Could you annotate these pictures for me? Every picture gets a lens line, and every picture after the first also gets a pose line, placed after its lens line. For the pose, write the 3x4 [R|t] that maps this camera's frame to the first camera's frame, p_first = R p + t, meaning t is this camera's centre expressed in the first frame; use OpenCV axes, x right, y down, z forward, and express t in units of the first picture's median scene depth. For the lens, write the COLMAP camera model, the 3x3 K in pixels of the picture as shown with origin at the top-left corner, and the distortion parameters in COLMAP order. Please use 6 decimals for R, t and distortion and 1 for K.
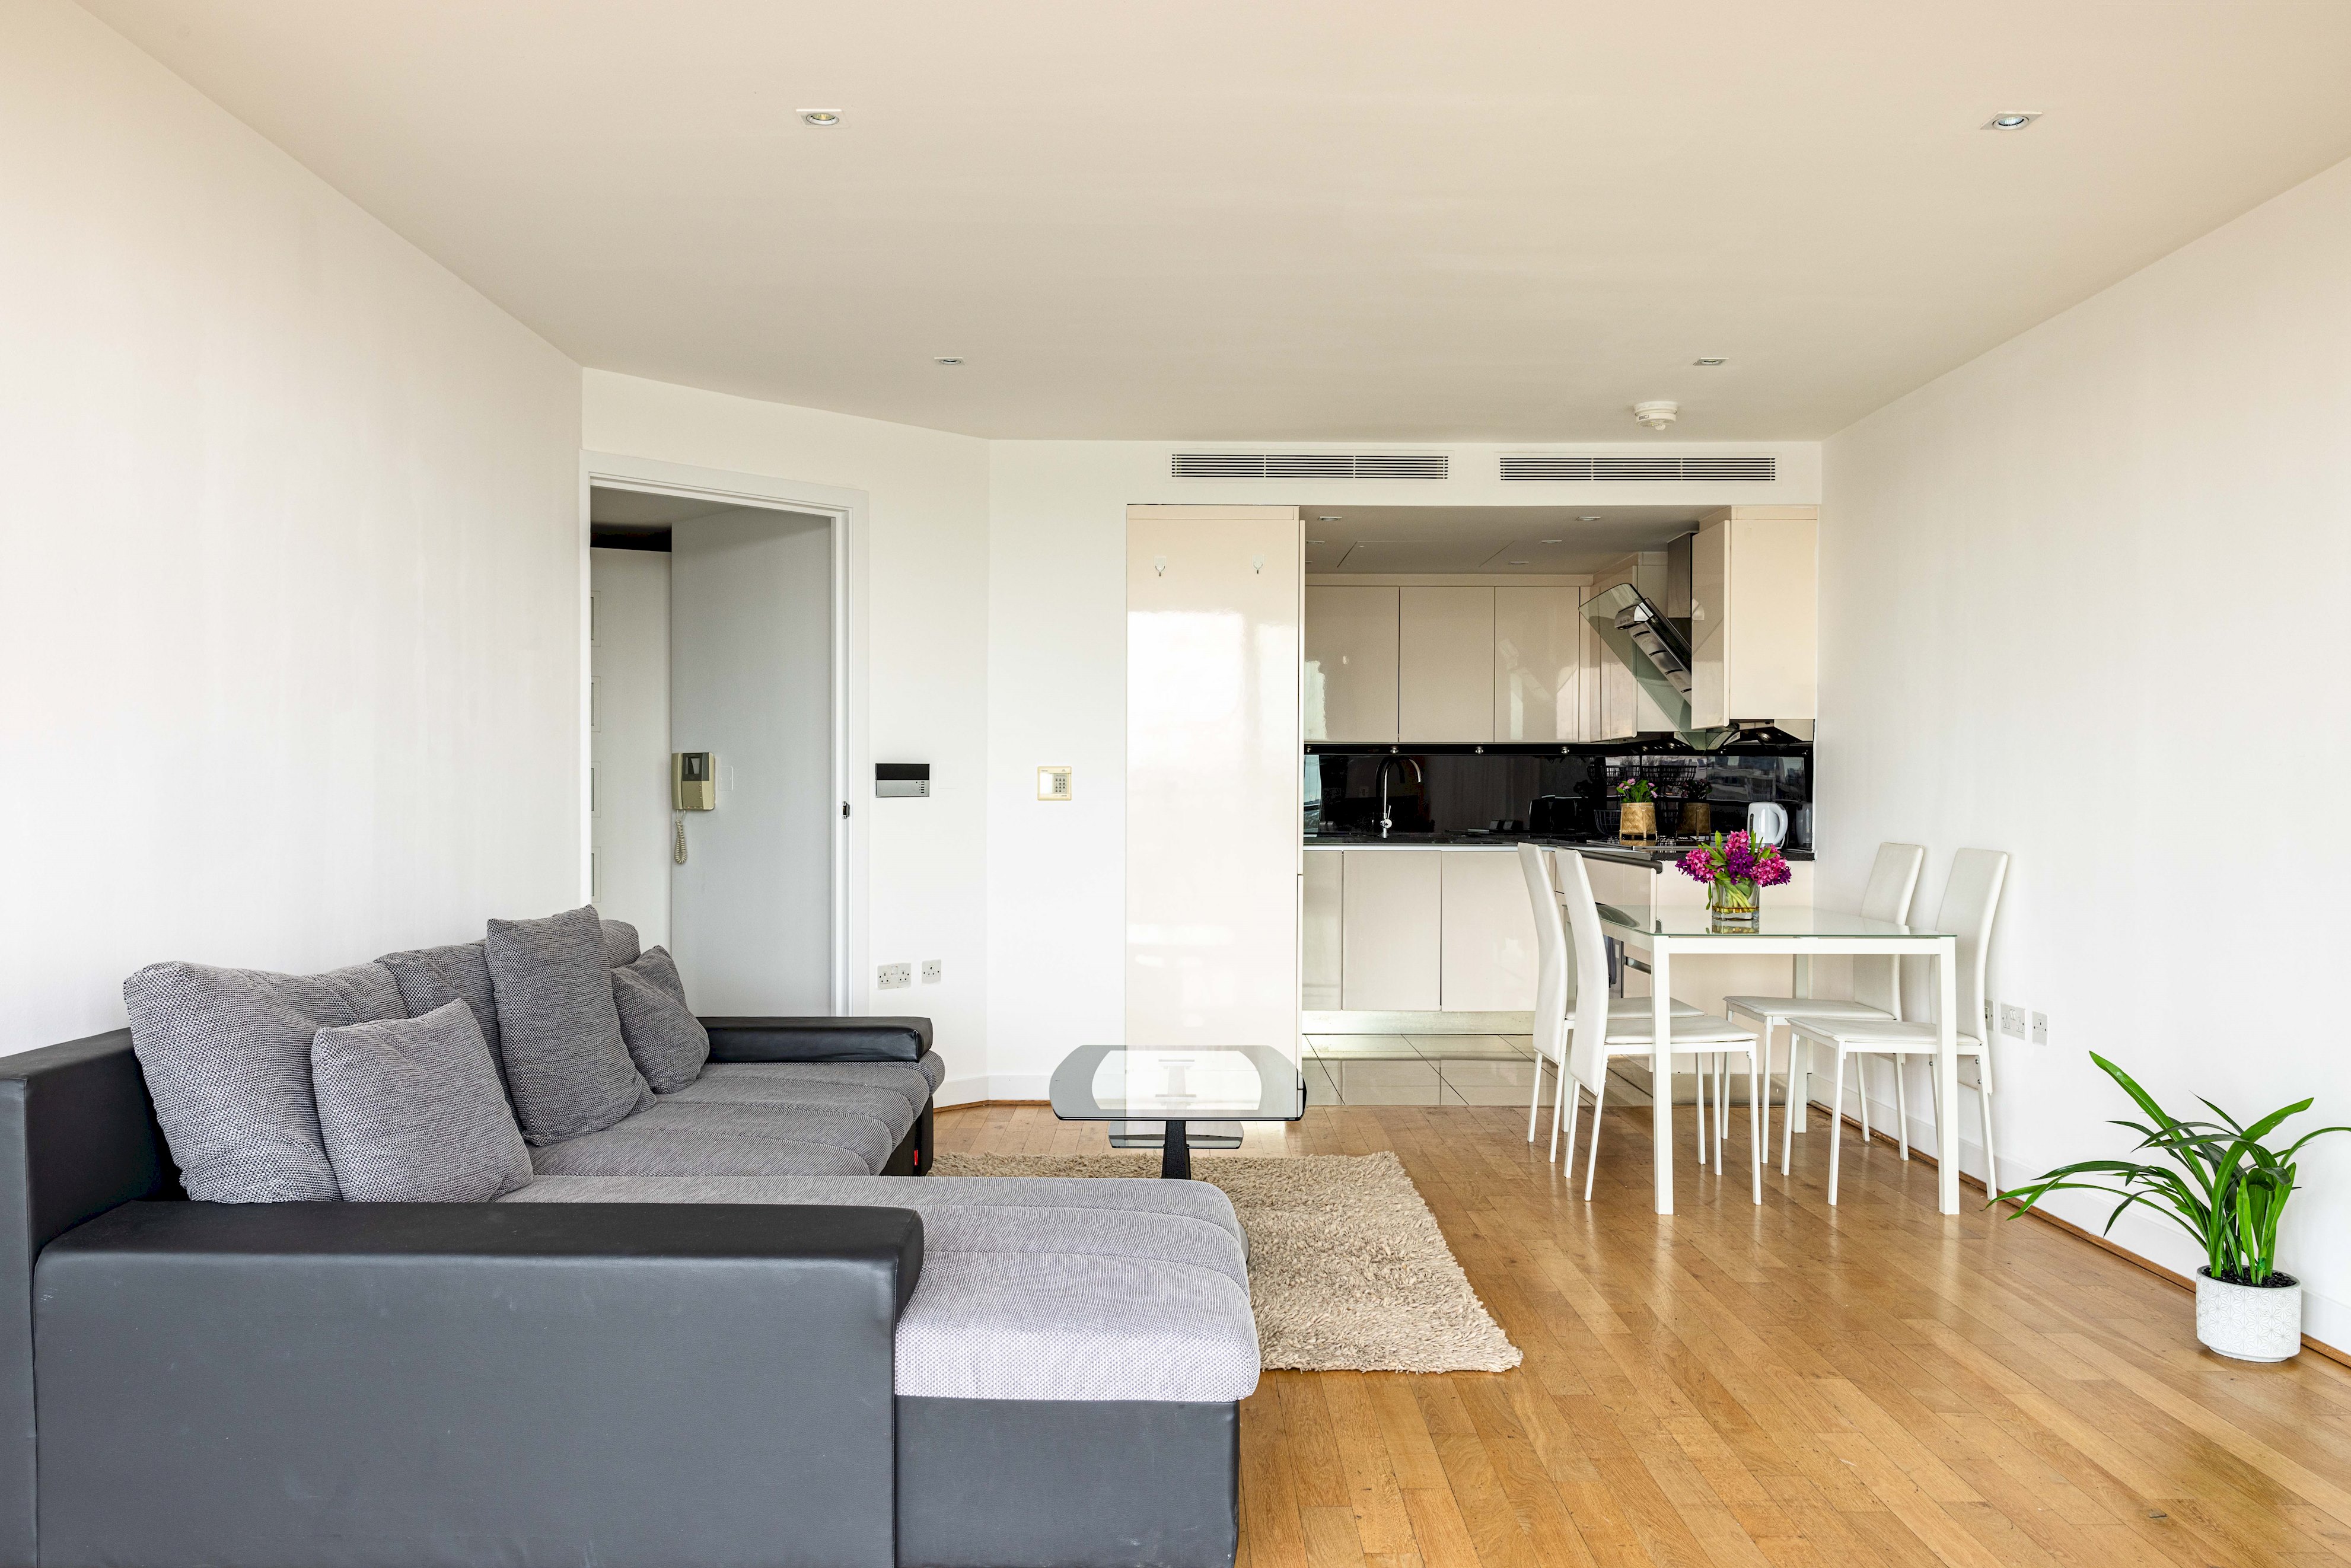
lens RADIAL K [[1861.1, 0, 1177.8], [0, 1861.1, 816.9], [0, 0, 1]] dist [-0.001271, 0.000443]
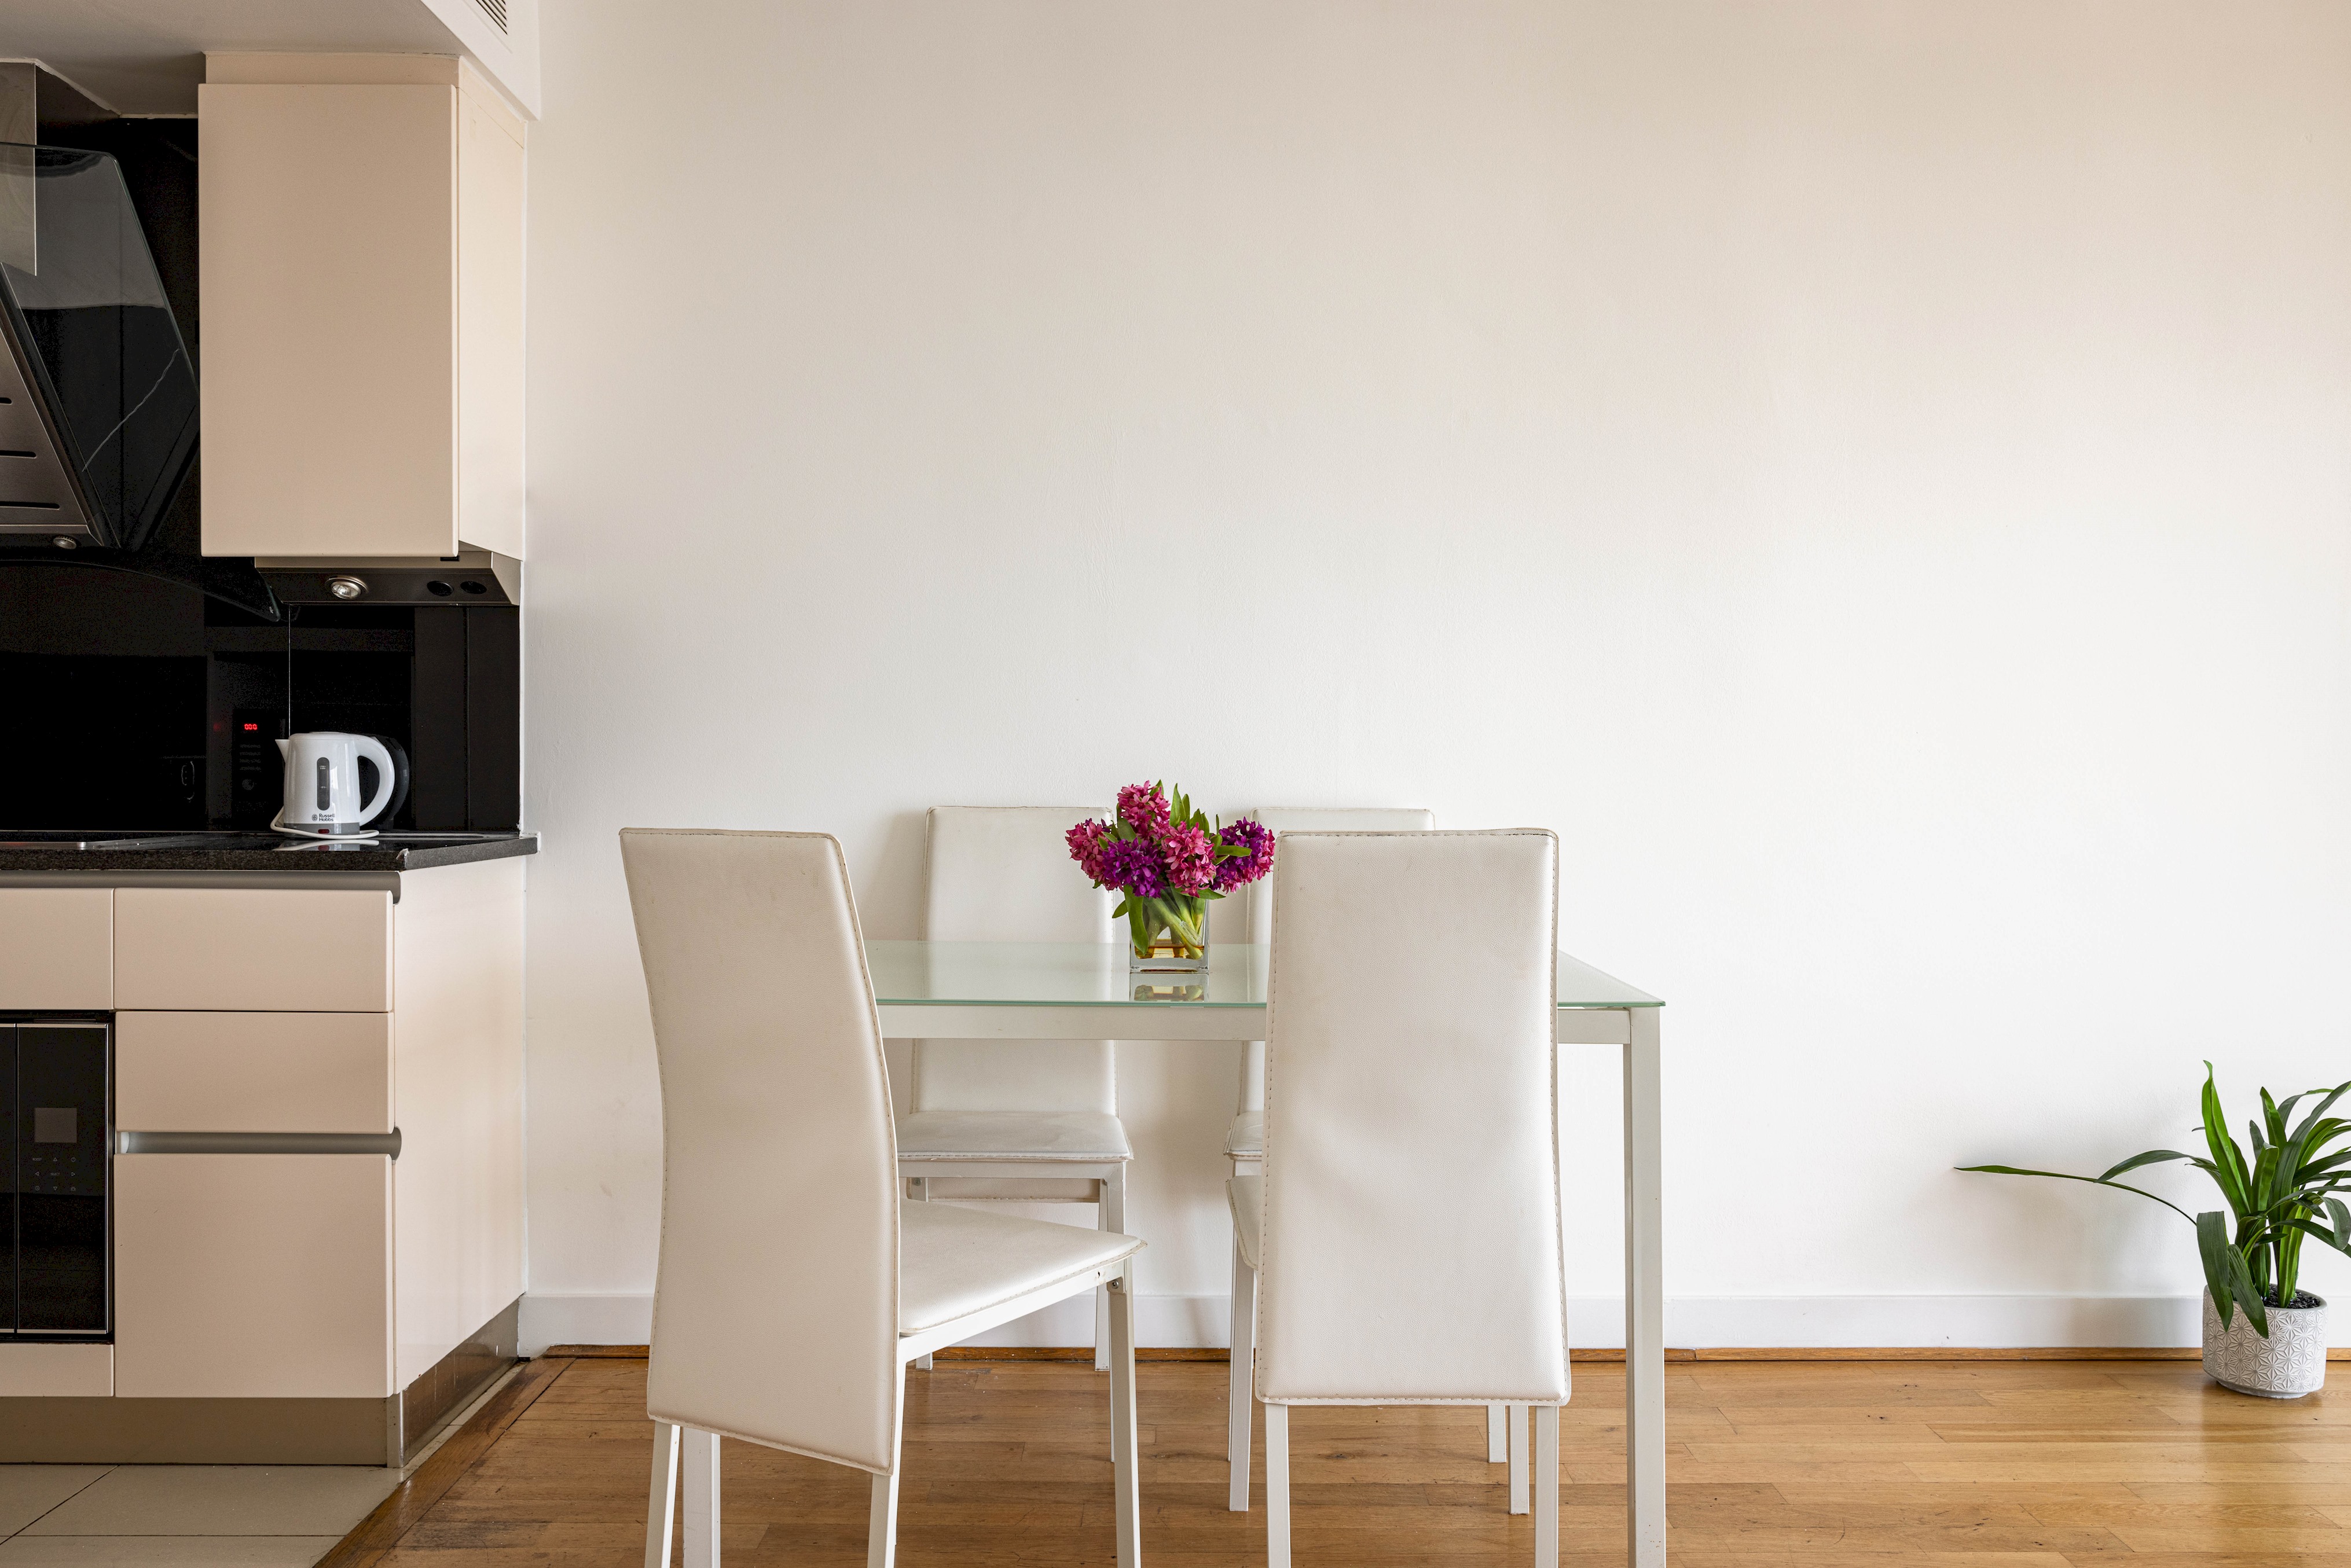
lens RADIAL K [[1845.1, 0, 1175.5], [0, 1845.1, 784.0], [0, 0, 1]] dist [0.005323, 0.012757]
pose [[0.004788, -0.002456, 0.999986, -0.141401], [0.010510, 0.999942, 0.002405, 0.005862], [-0.999933, 0.010498, 0.004813, 0.832567]]
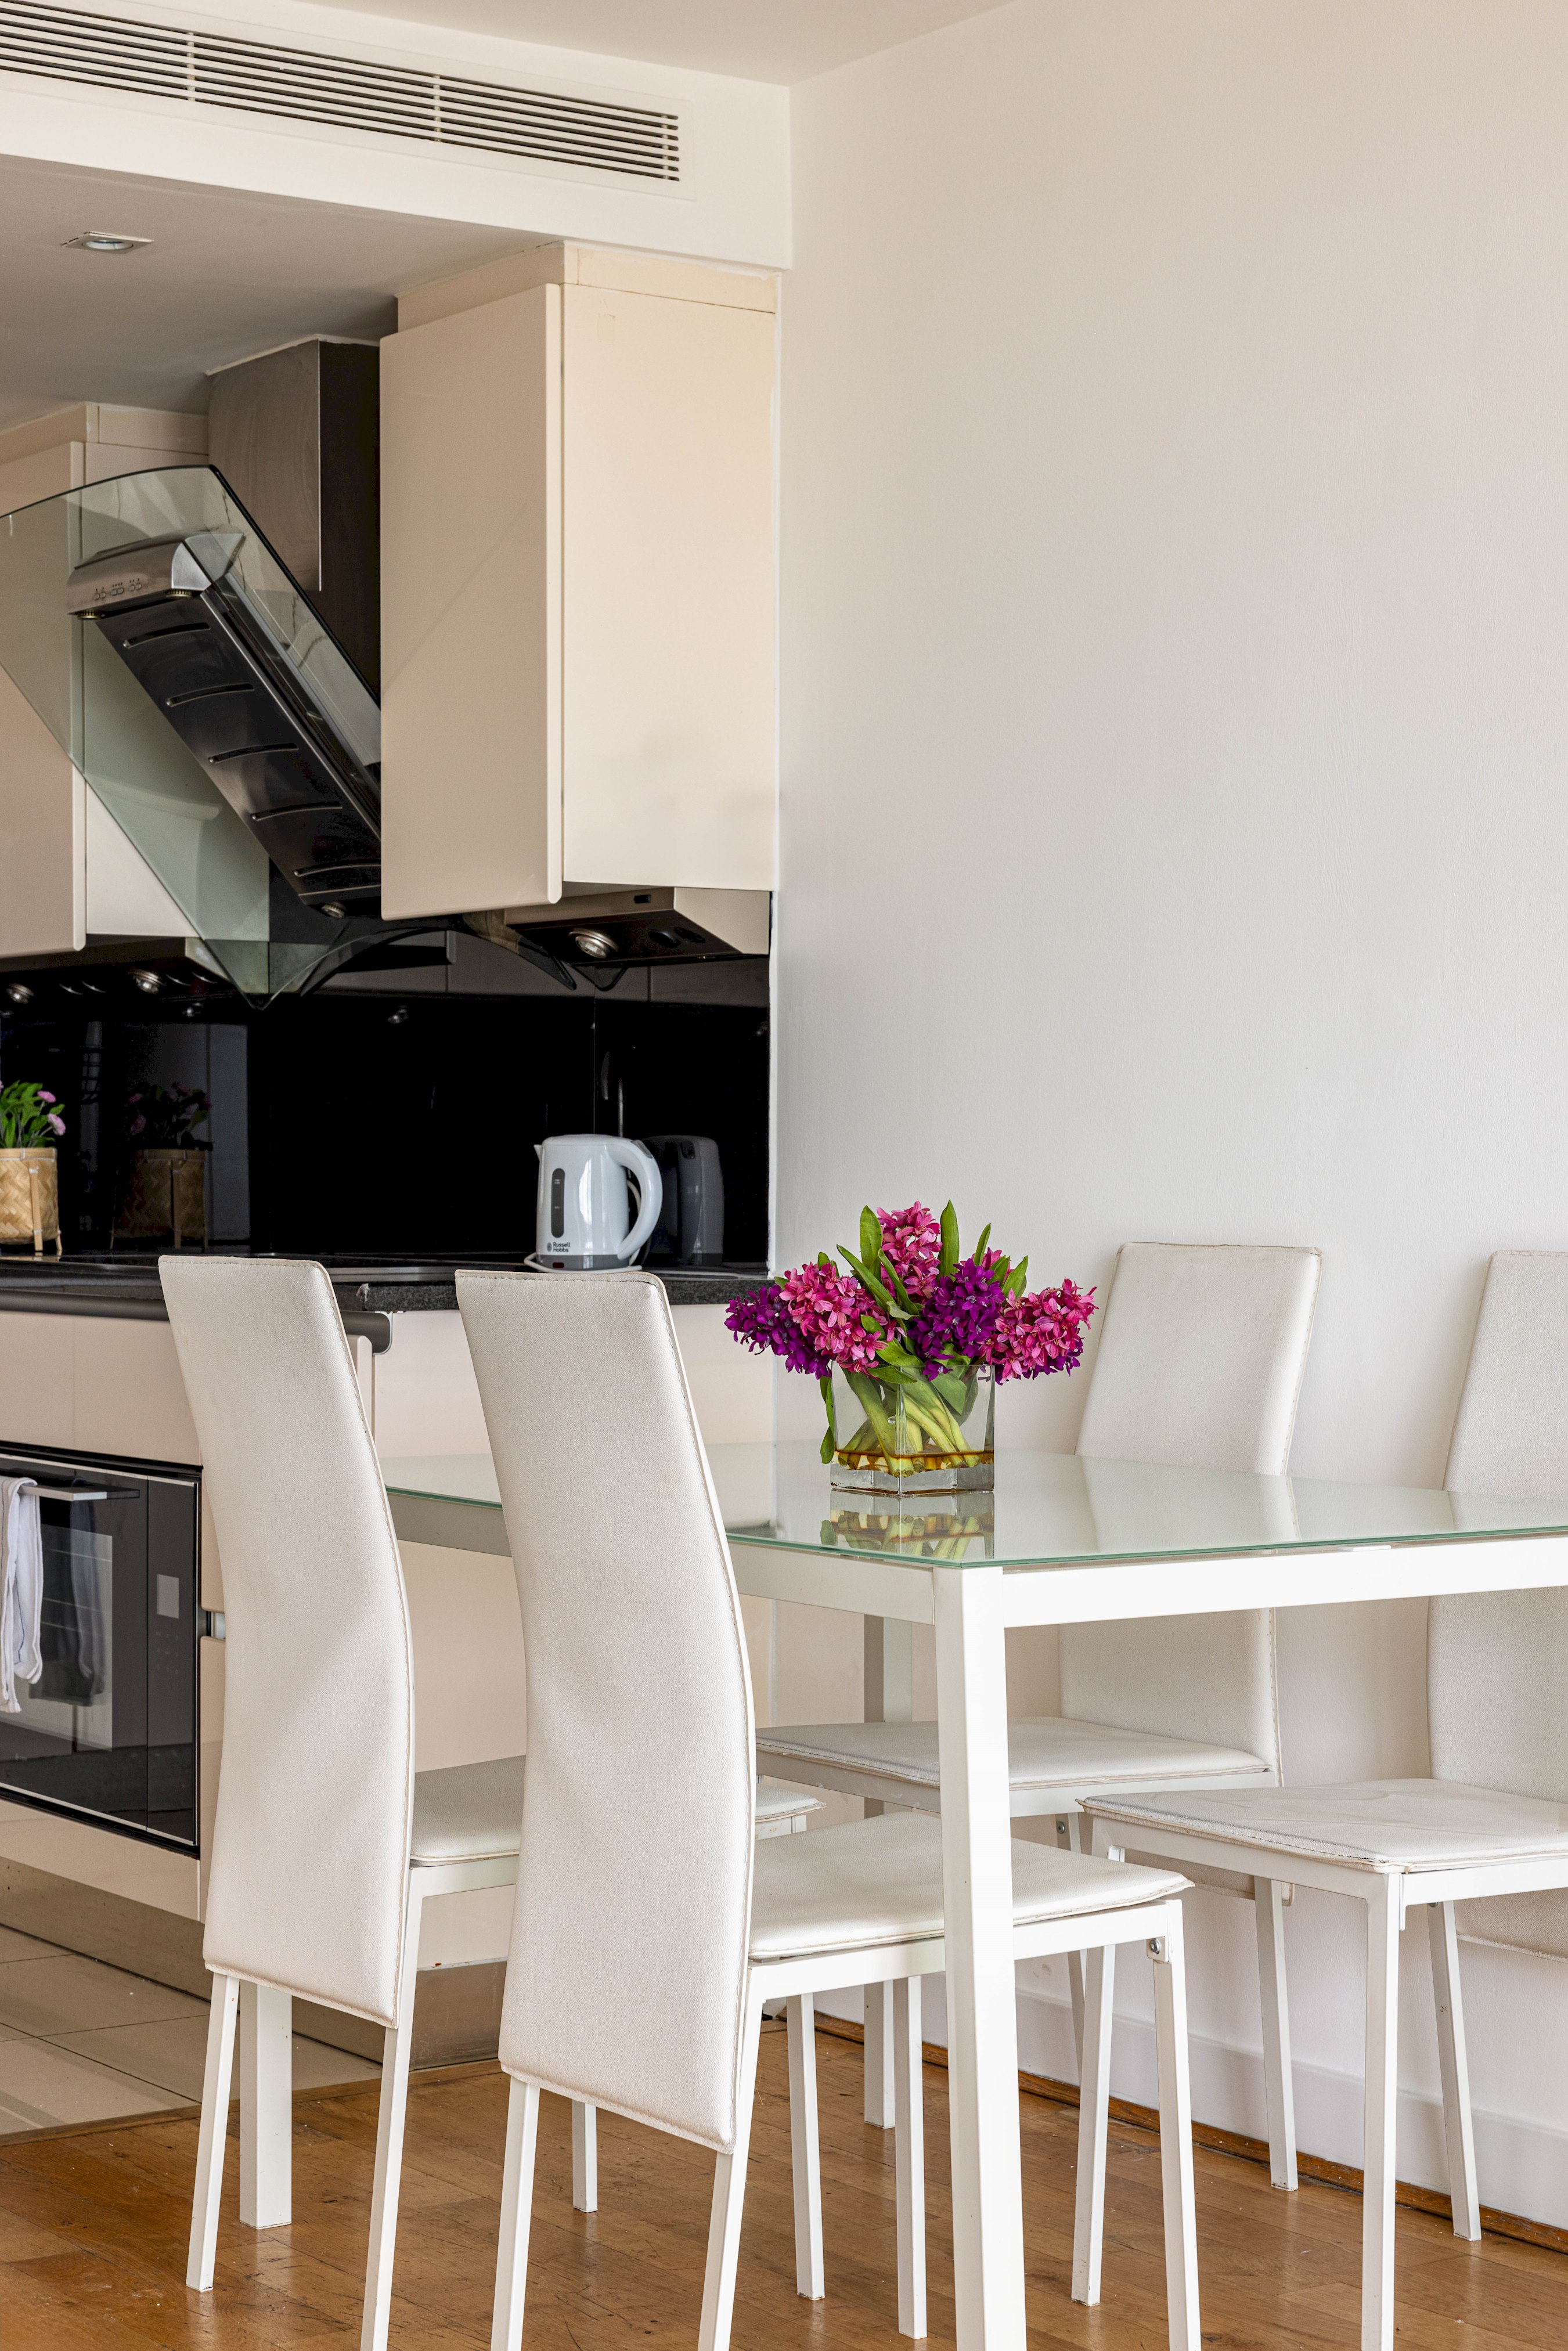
lens RADIAL K [[4143.6, 0, 784.0], [0, 4143.6, 1175.5], [0, 0, 1]] dist [0.052234, 0.043132]
pose [[0.820908, -0.001668, 0.571058, -0.095243], [0.008256, 0.999926, -0.008948, 0.006864], [-0.571001, 0.012061, 0.820861, 0.371617]]
